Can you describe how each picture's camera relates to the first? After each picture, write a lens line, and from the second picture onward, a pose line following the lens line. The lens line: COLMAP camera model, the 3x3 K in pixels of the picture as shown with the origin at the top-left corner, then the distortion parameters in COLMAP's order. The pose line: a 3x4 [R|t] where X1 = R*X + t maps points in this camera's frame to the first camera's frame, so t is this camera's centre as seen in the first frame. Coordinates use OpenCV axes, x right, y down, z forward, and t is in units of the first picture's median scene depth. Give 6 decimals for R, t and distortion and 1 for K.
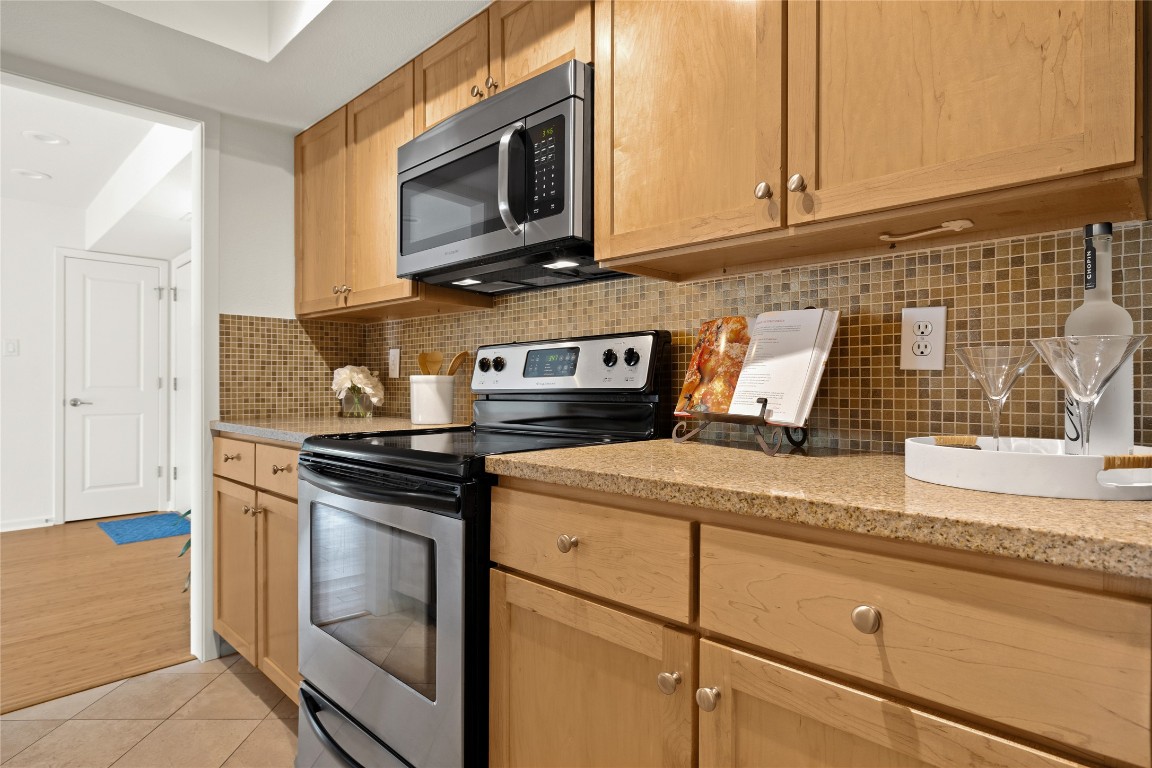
lens RADIAL K [[628.8, 0, 595.7], [0, 628.8, 384.7], [0, 0, 1]] dist [0.001872, -0.001254]
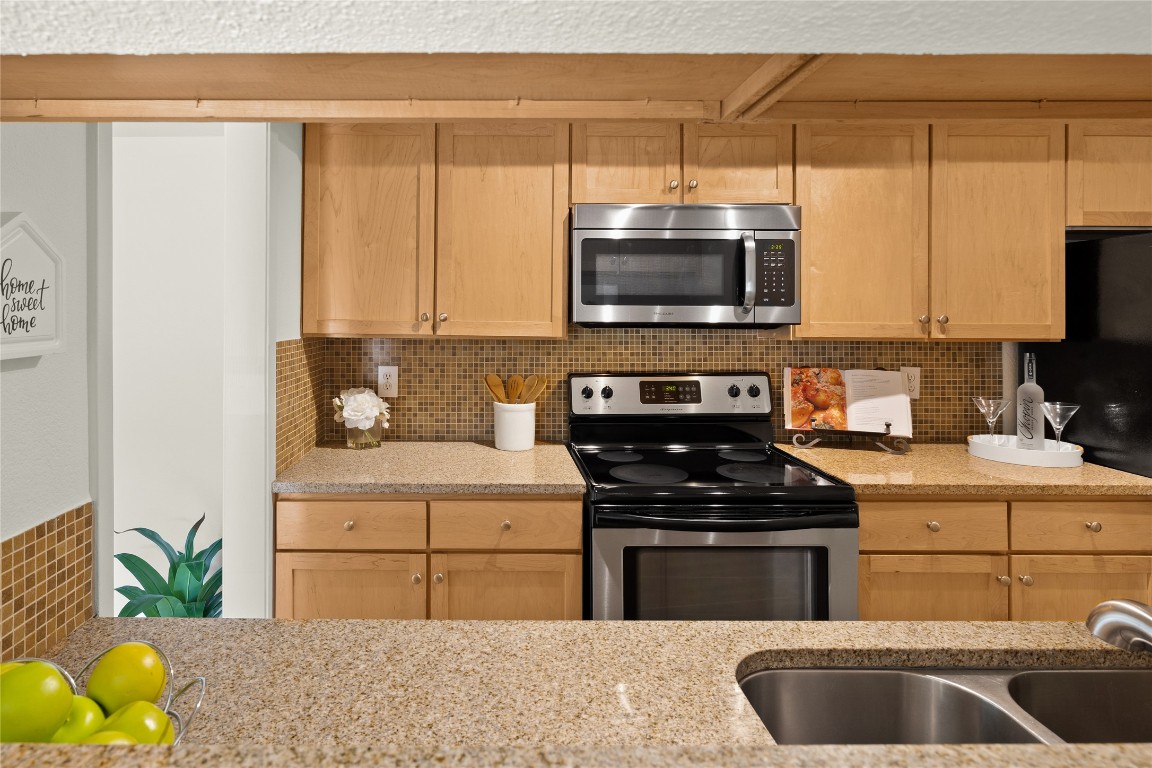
lens RADIAL K [[636.9, 0, 519.4], [0, 636.9, 312.0], [0, 0, 1]] dist [-0.003300, 0.000014]
pose [[0.718592, 0.004333, 0.695418, -1.519654], [-0.005427, 0.999985, -0.000622, -0.249403], [-0.695411, -0.003327, 0.718605, 0.361484]]
